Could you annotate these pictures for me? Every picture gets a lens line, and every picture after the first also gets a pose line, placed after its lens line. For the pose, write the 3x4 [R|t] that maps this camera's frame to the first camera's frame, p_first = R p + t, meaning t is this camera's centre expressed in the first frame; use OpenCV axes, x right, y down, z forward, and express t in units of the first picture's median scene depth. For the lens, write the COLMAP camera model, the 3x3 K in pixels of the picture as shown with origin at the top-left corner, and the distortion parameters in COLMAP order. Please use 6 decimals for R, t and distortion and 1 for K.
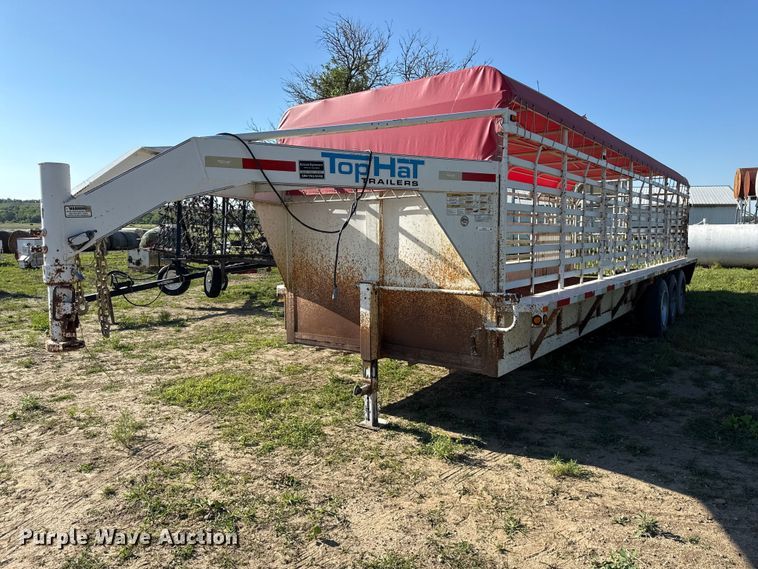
lens RADIAL K [[535.3, 0, 372.4], [0, 535.3, 283.2], [0, 0, 1]] dist [0.065607, -0.069281]
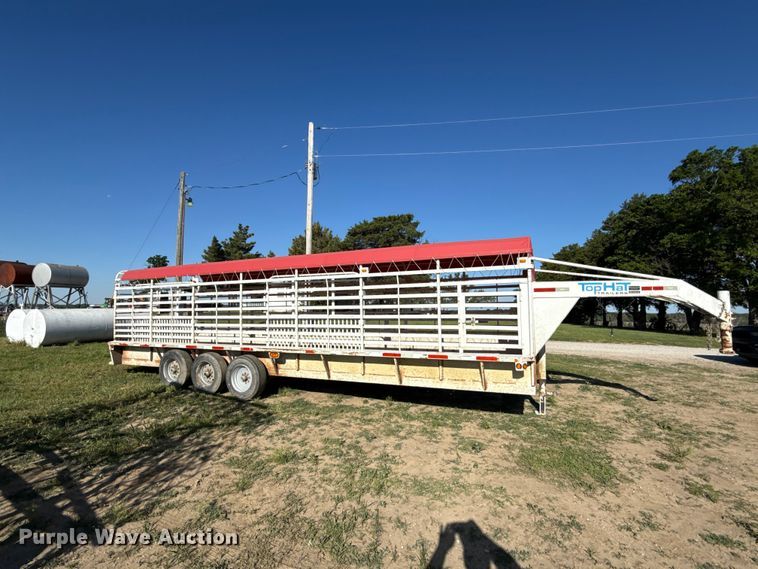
lens RADIAL K [[360.3, 0, 379.3], [0, 360.3, 288.6], [0, 0, 1]] dist [-0.000228, -0.001530]
pose [[-0.235214, 0.048905, 0.970713, -1.209207], [0.107760, 0.993888, -0.023962, -0.227084], [-0.965951, 0.098968, -0.239046, 1.940926]]
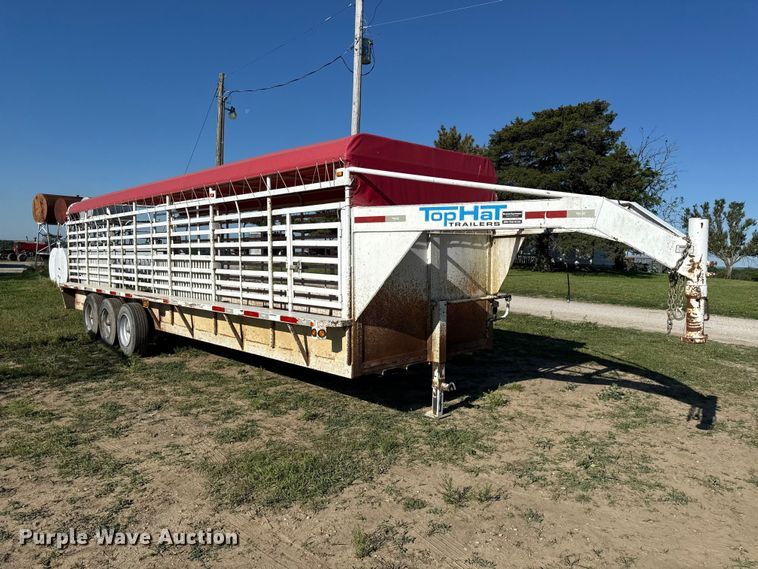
lens RADIAL K [[535.3, 0, 382.0], [0, 535.3, 285.8], [0, 0, 1]] dist [0.065607, -0.069281]
pose [[0.161887, -0.053740, 0.985345, -1.293535], [0.088219, 0.995306, 0.039789, -0.098514], [-0.982858, 0.080485, 0.165868, 0.950625]]
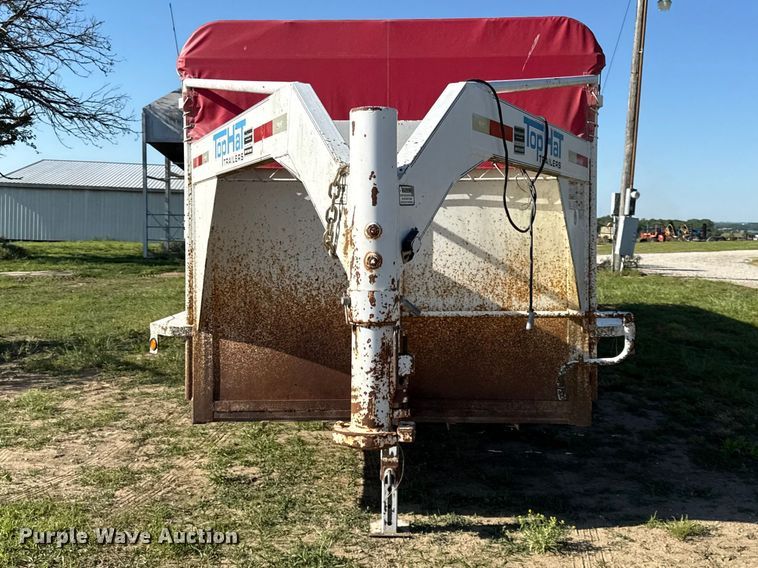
lens RADIAL K [[842.9, 0, 377.0], [0, 842.9, 241.7], [0, 0, 1]] dist [0.030006, 0.000000]
pose [[0.817322, 0.001822, 0.576178, -0.628026], [0.044422, 0.996819, -0.066165, -0.014203], [-0.574466, 0.079673, 0.814642, 0.173446]]
